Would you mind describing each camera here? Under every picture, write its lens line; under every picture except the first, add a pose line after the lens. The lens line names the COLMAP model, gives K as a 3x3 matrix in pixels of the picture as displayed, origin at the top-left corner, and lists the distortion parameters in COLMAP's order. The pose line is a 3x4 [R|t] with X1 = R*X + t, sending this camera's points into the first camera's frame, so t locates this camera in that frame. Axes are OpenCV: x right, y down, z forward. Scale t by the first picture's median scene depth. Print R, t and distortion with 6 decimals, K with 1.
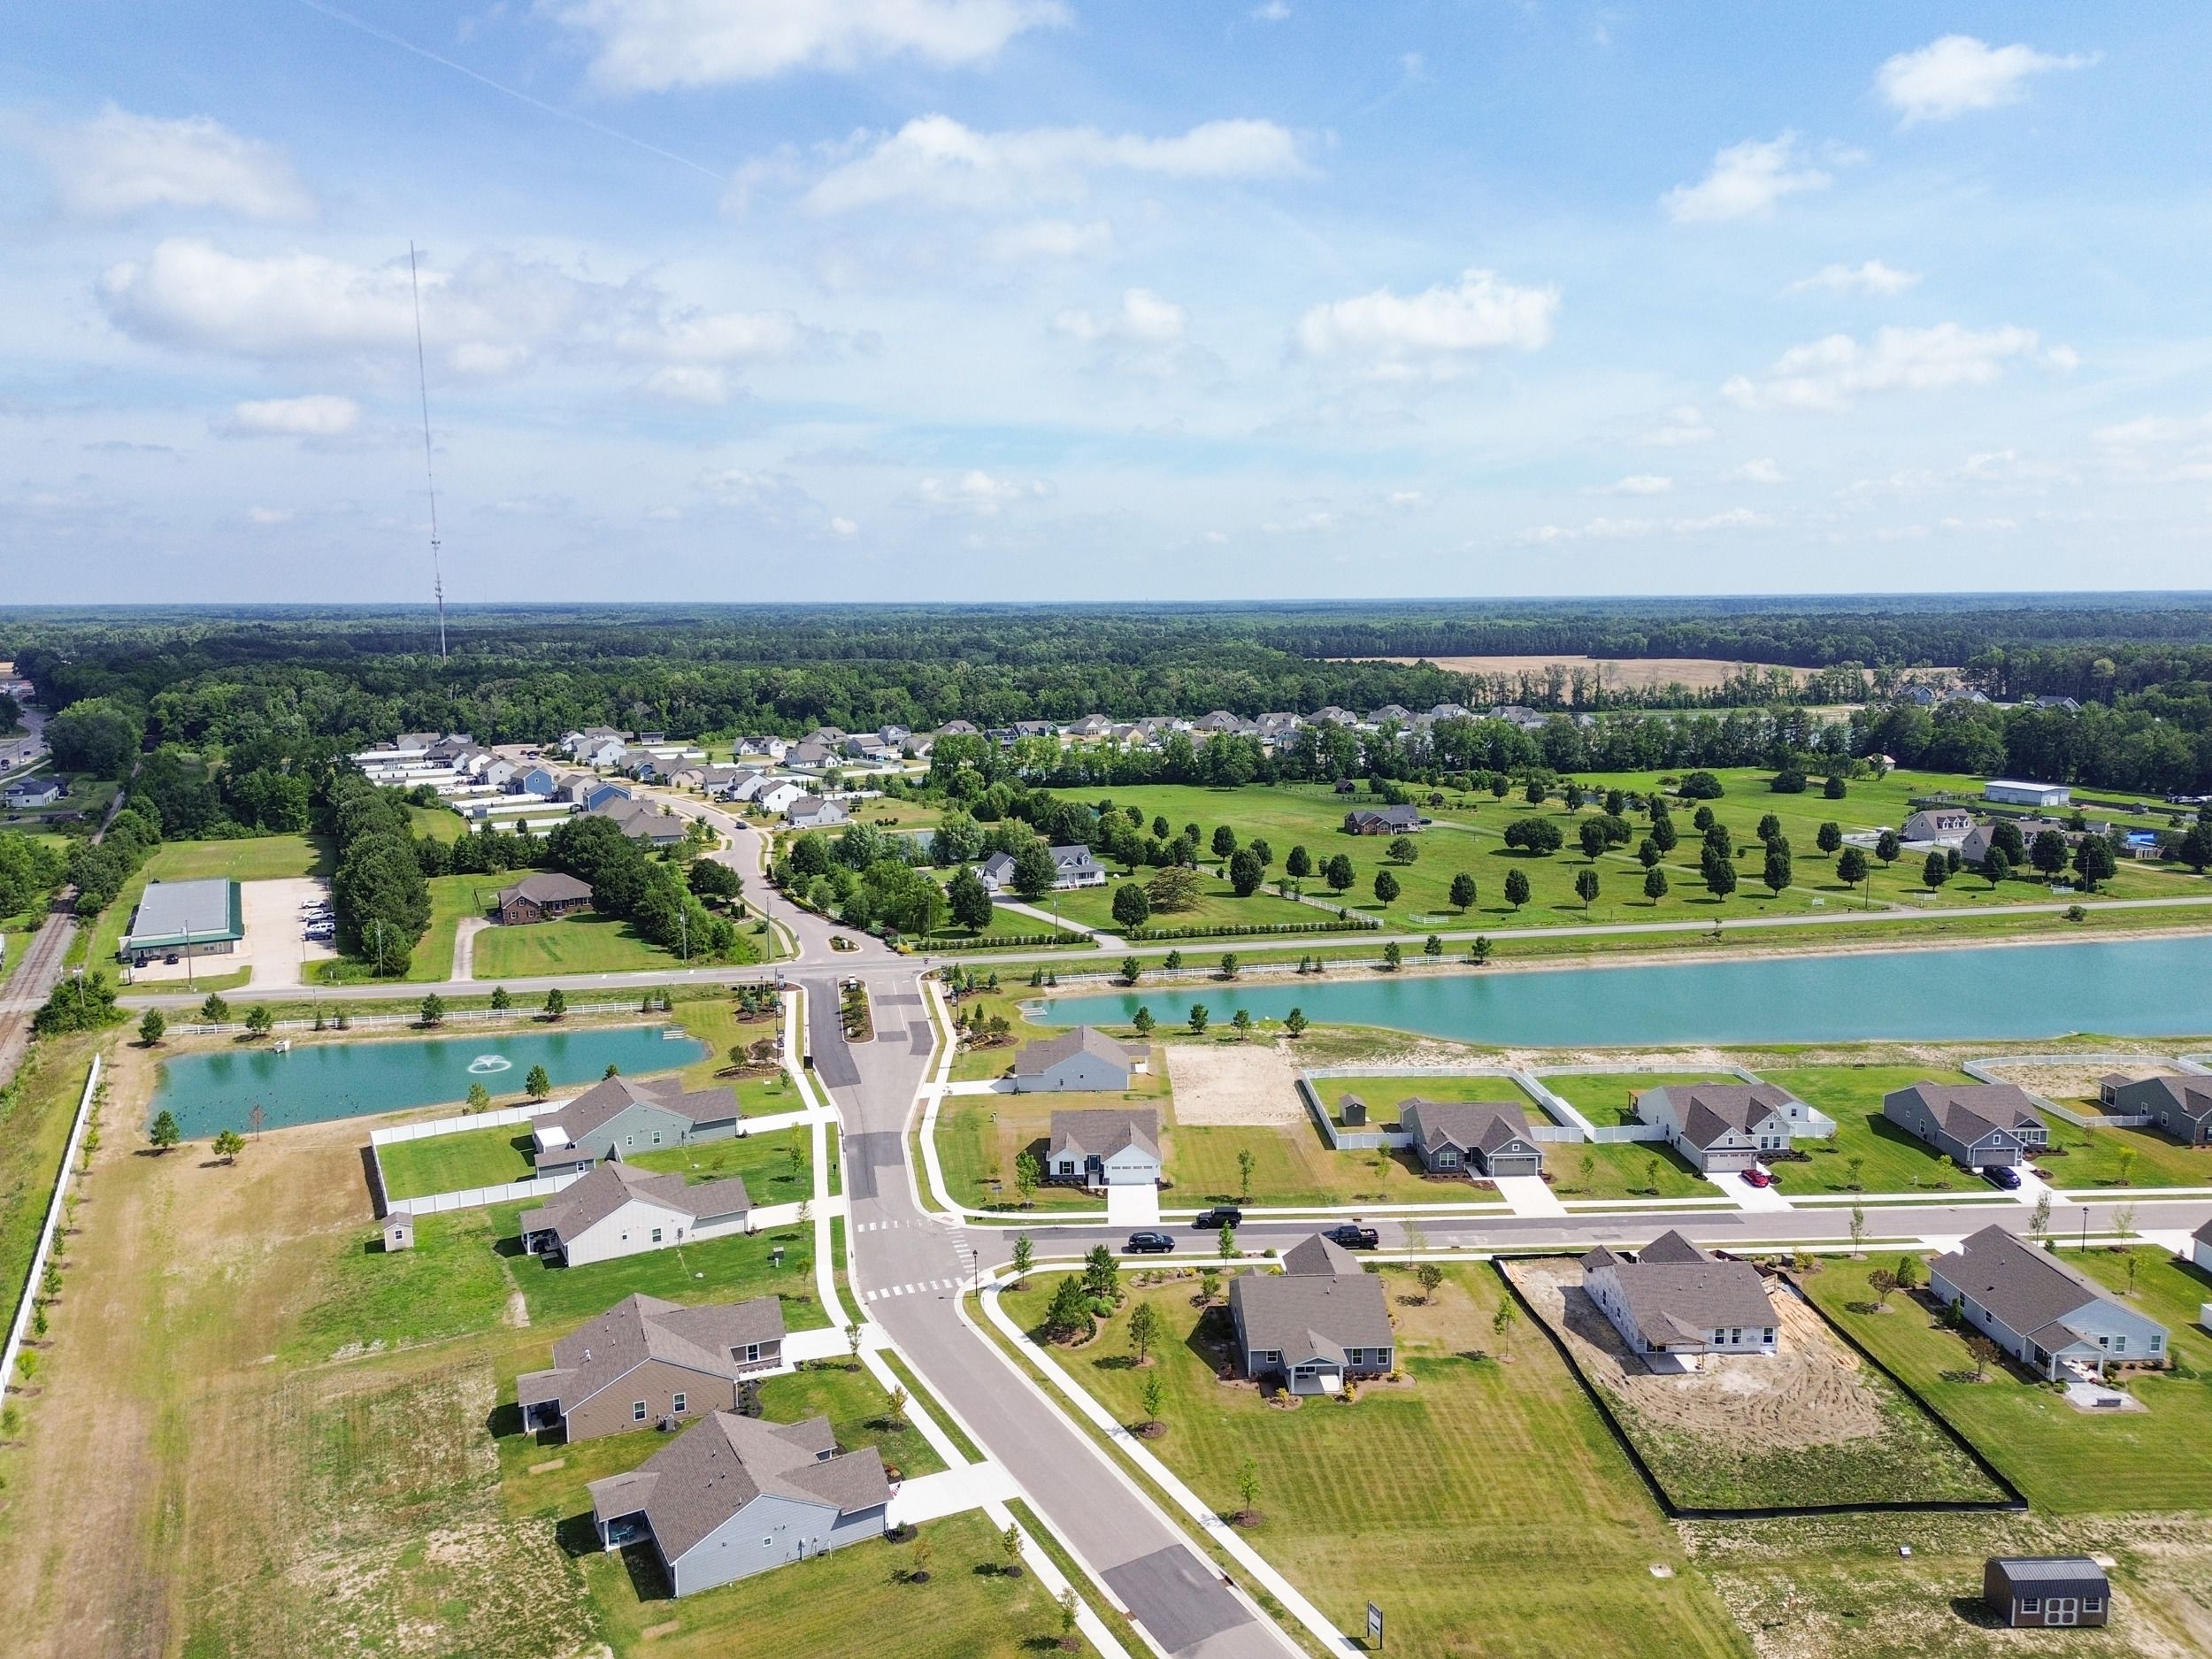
lens RADIAL K [[1555.7, 0, 1109.3], [0, 1555.7, 850.9], [0, 0, 1]] dist [0.079651, -0.087278]
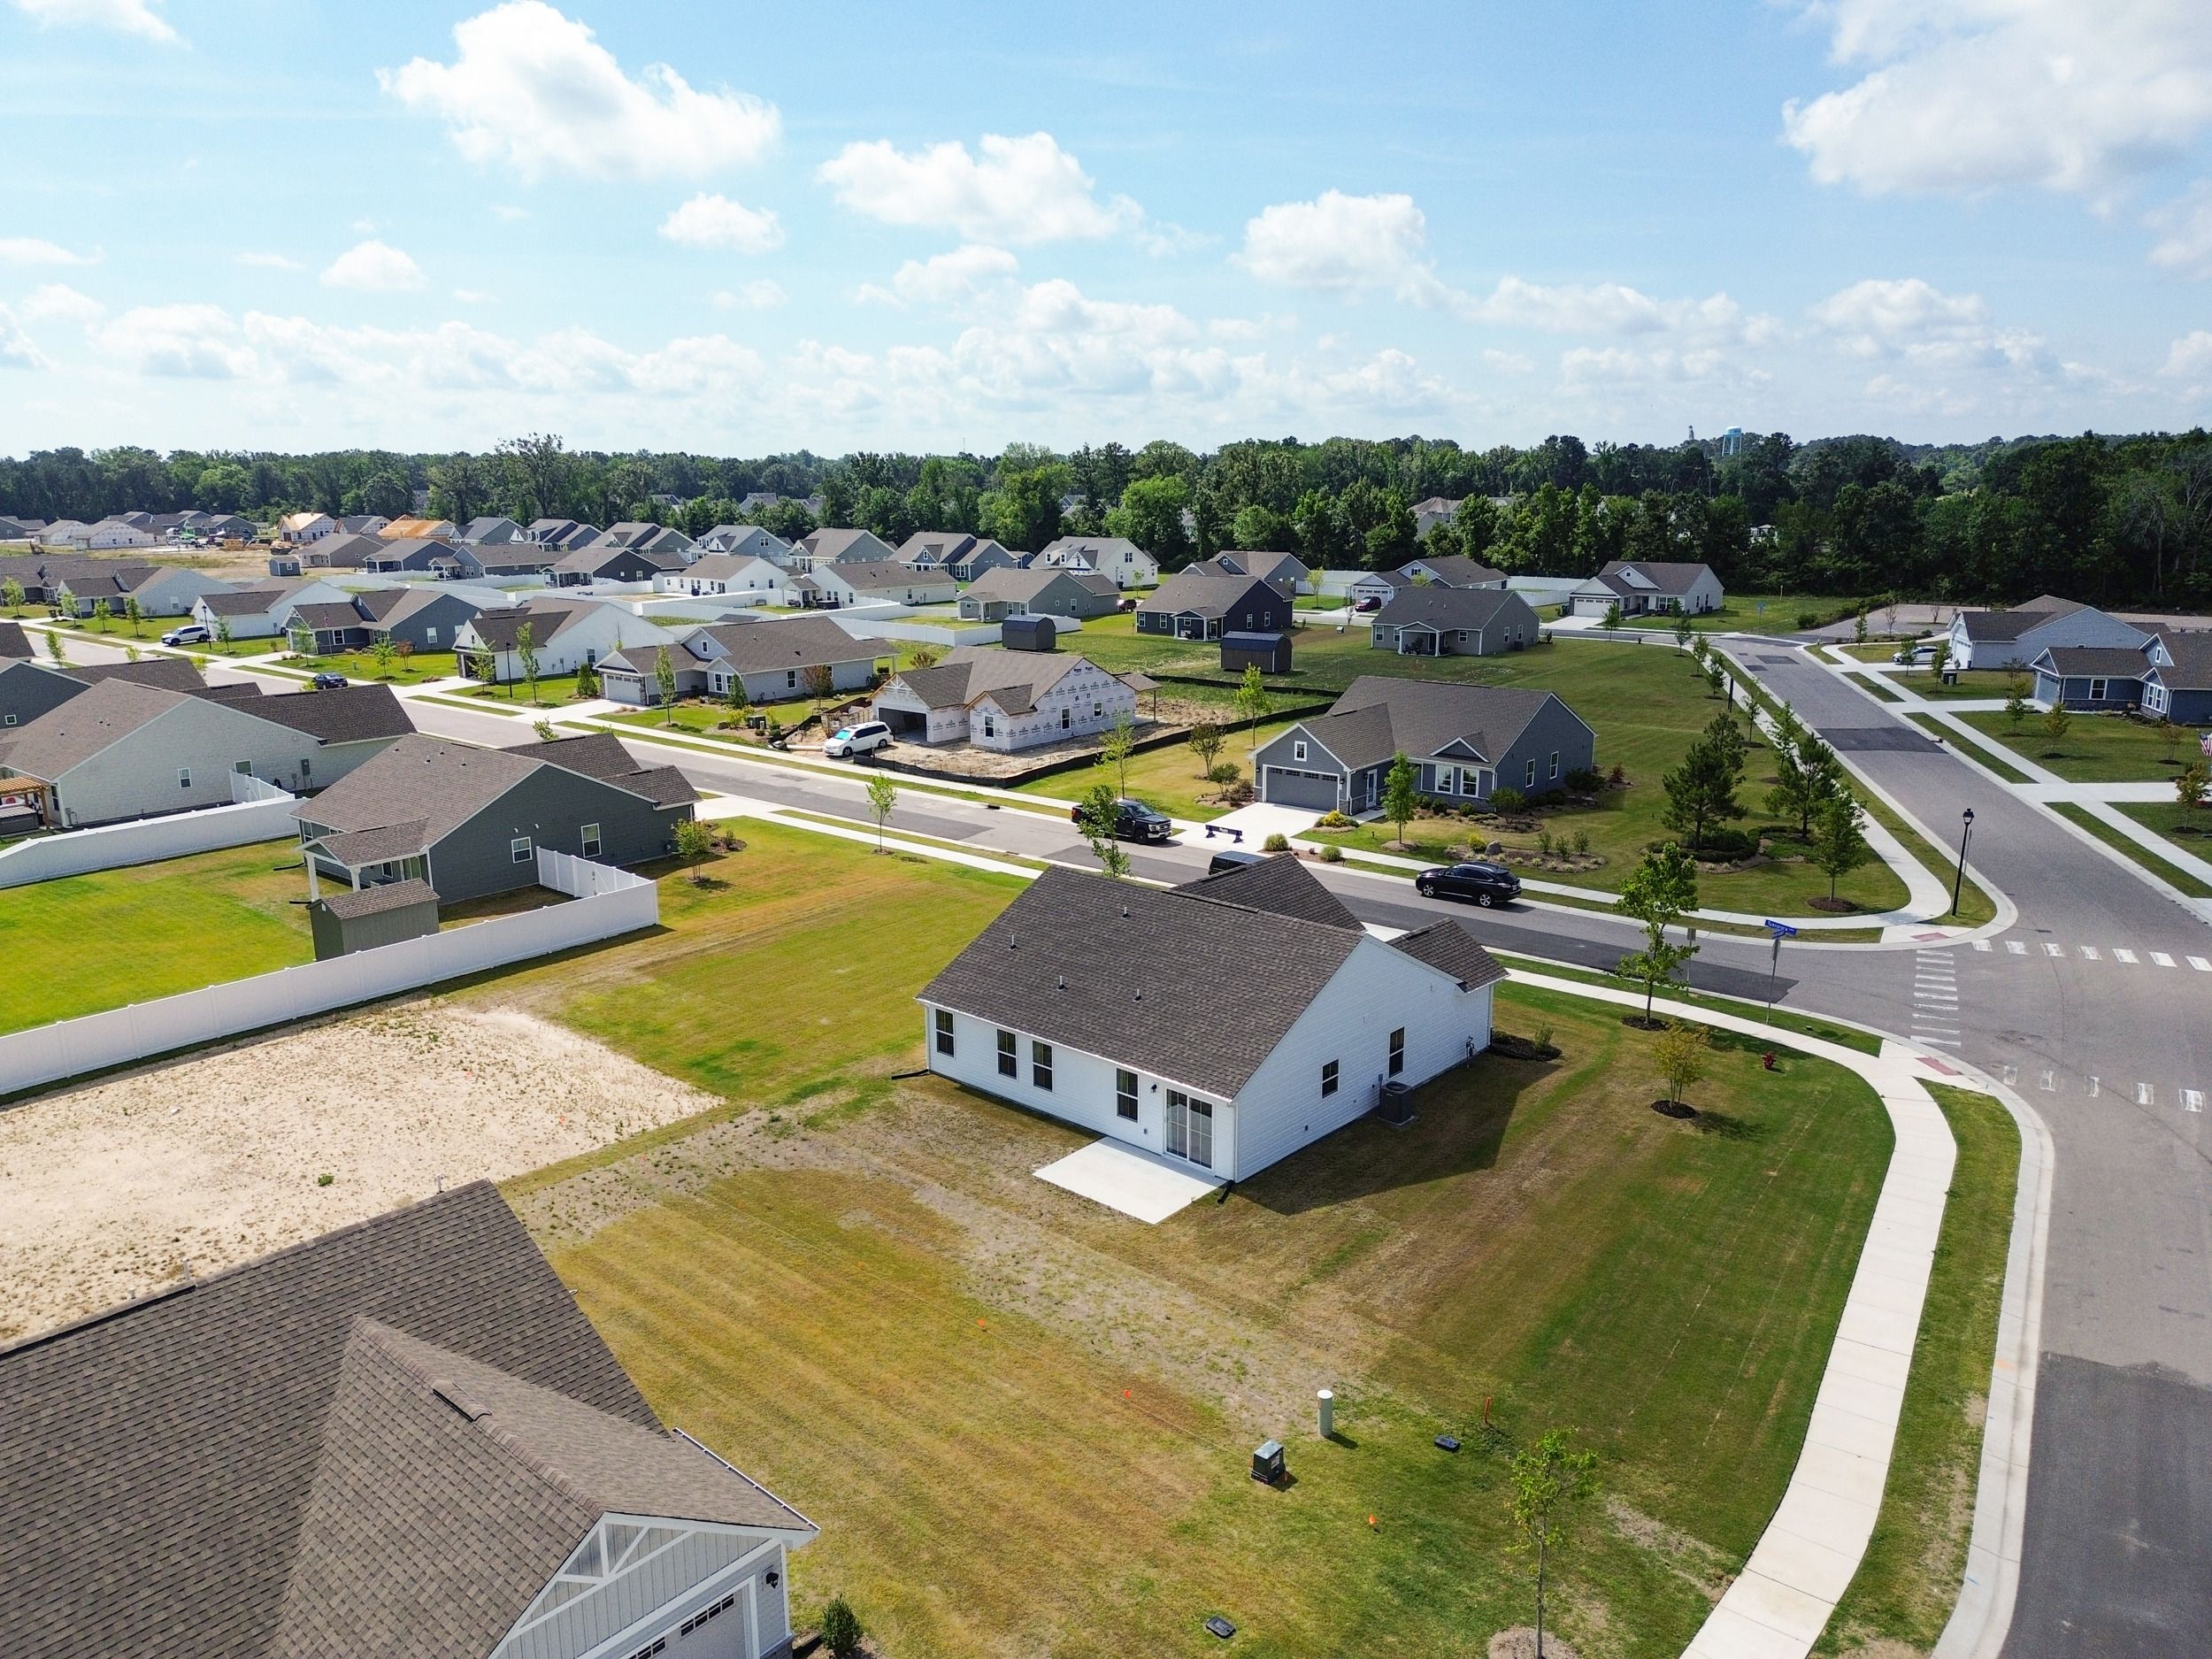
lens RADIAL K [[1555.8, 0, 1113.8], [0, 1555.8, 858.0], [0, 0, 1]] dist [0.102274, -0.110621]
pose [[-0.736240, -0.151272, 0.659597, -0.173309], [0.121494, 0.929311, 0.348740, 0.069421], [-0.665725, 0.336894, -0.665817, 1.233965]]
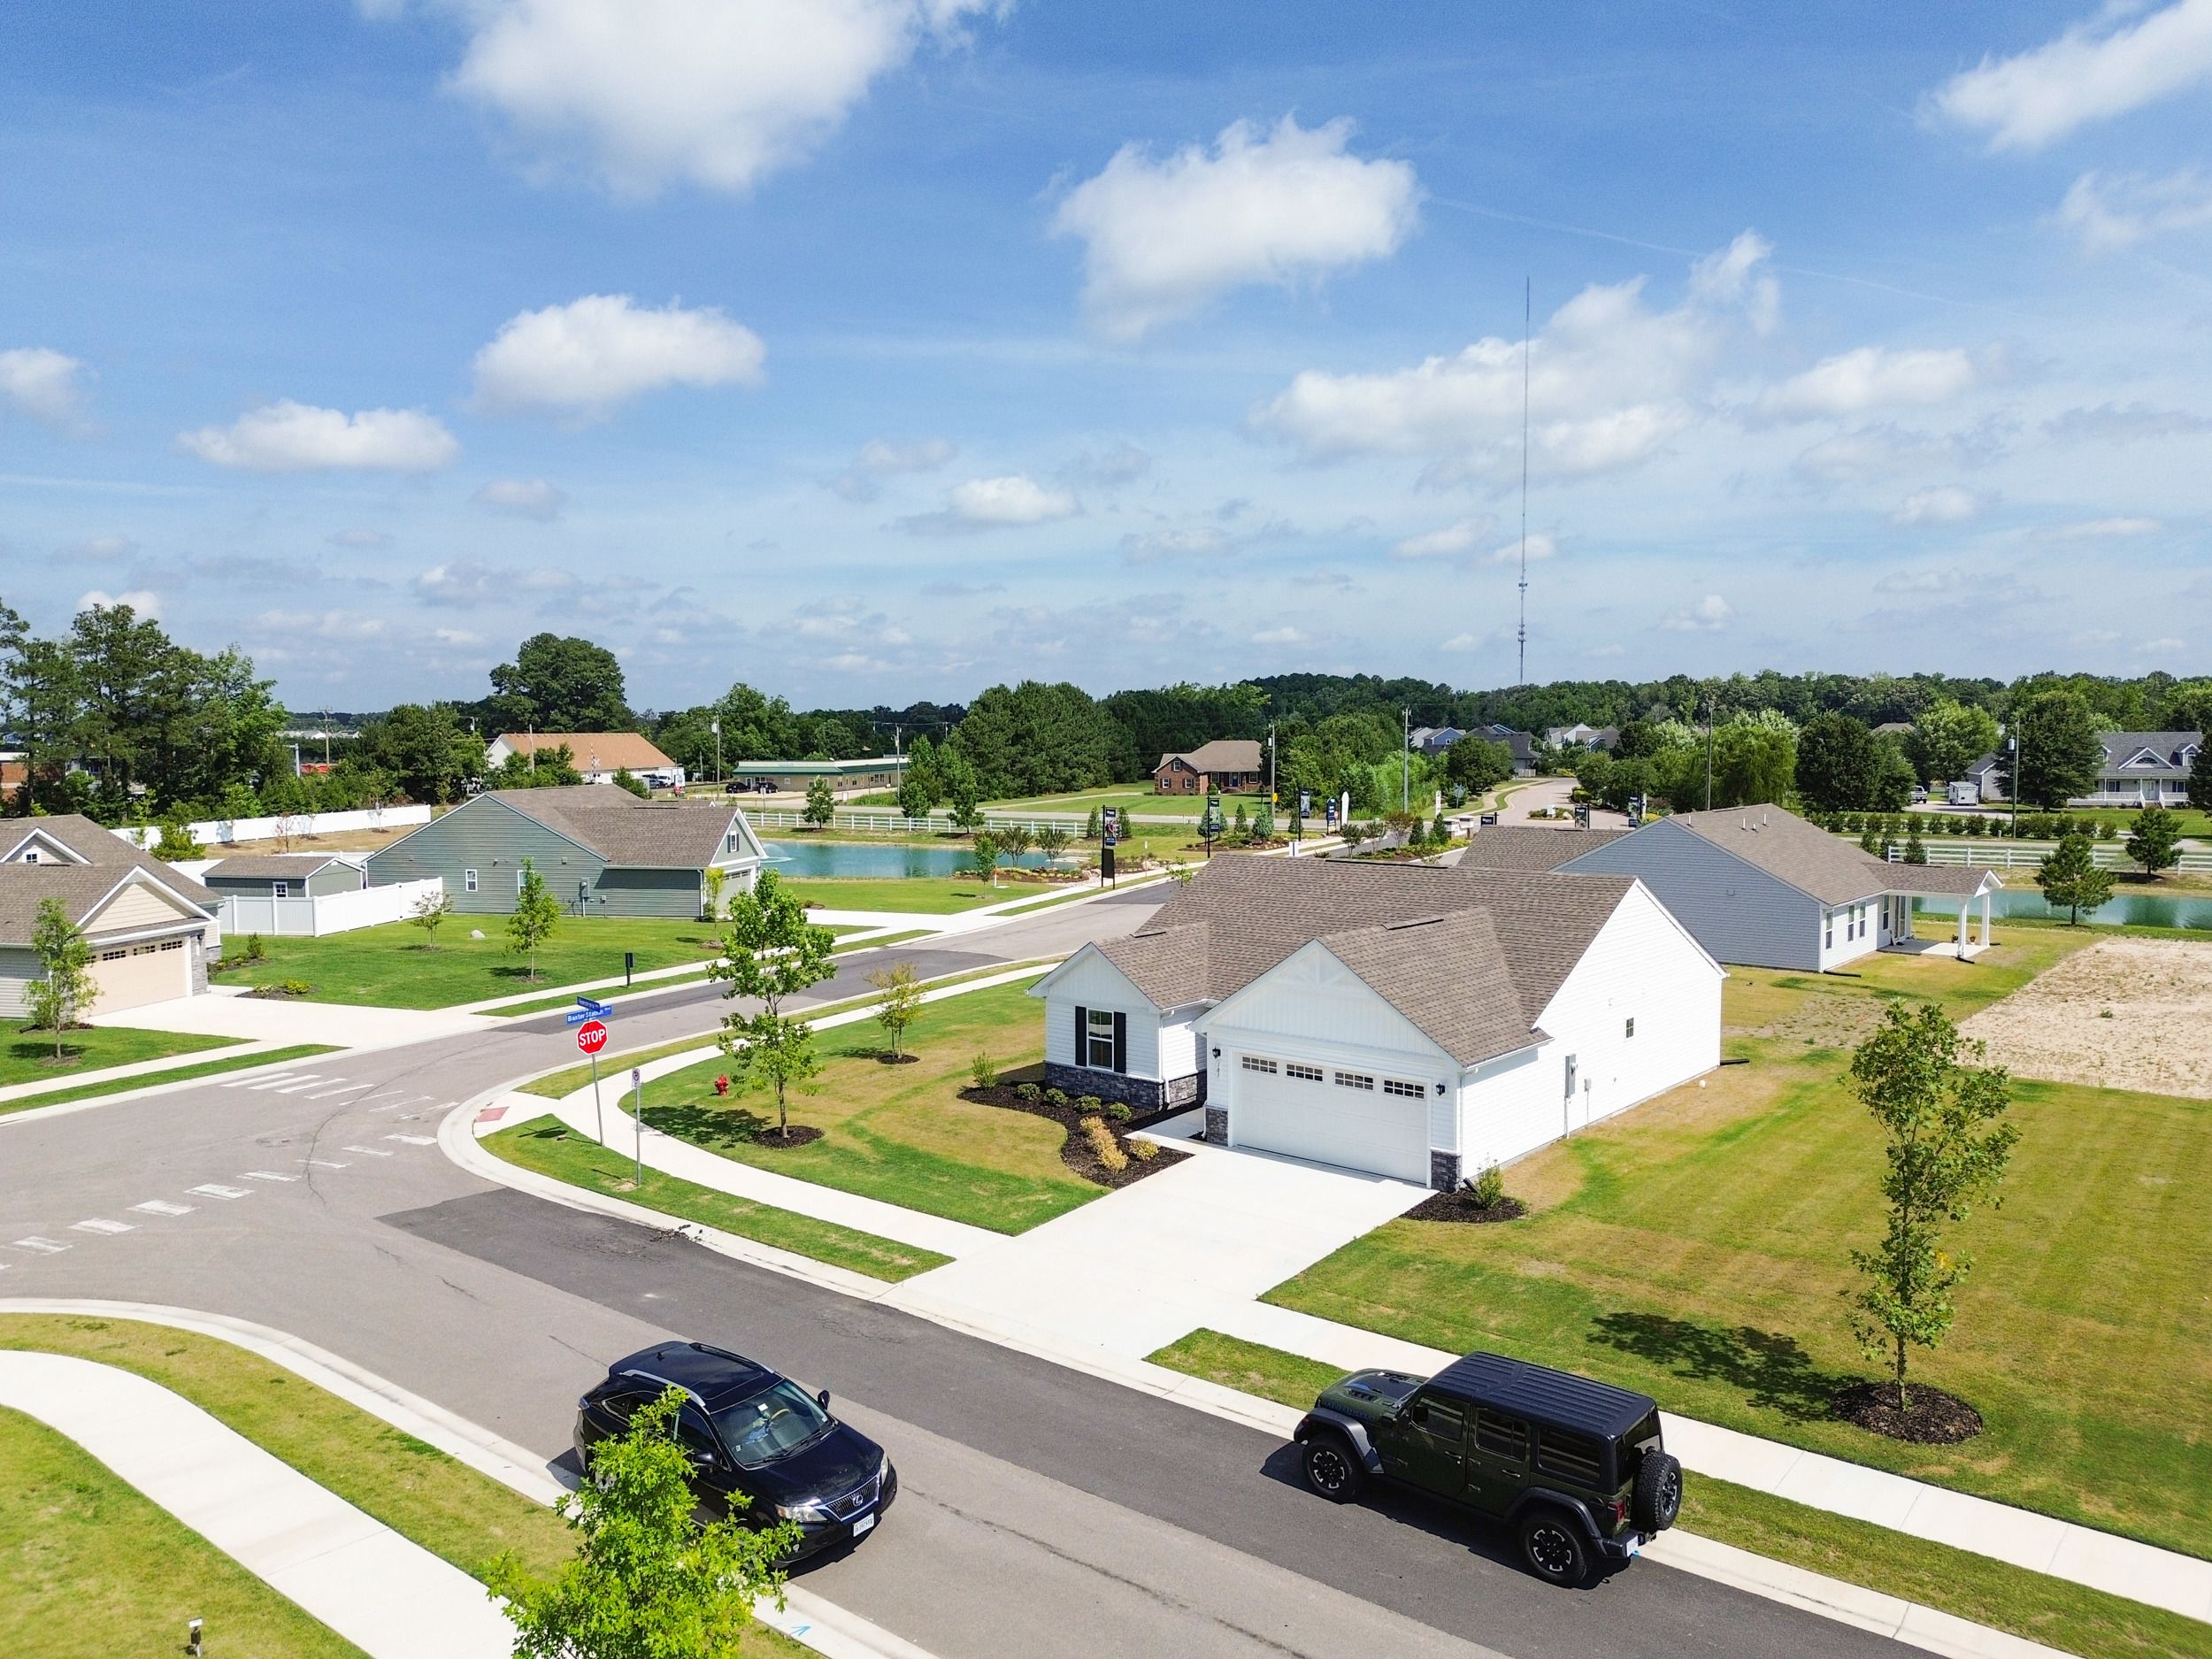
lens RADIAL K [[1555.7, 0, 1109.3], [0, 1555.7, 850.9], [0, 0, 1]] dist [0.079651, -0.087278]
pose [[0.753347, 0.055045, -0.655316, 0.117344], [-0.106522, 0.993545, -0.039001, 0.185505], [0.648939, 0.099187, 0.754347, 0.834874]]
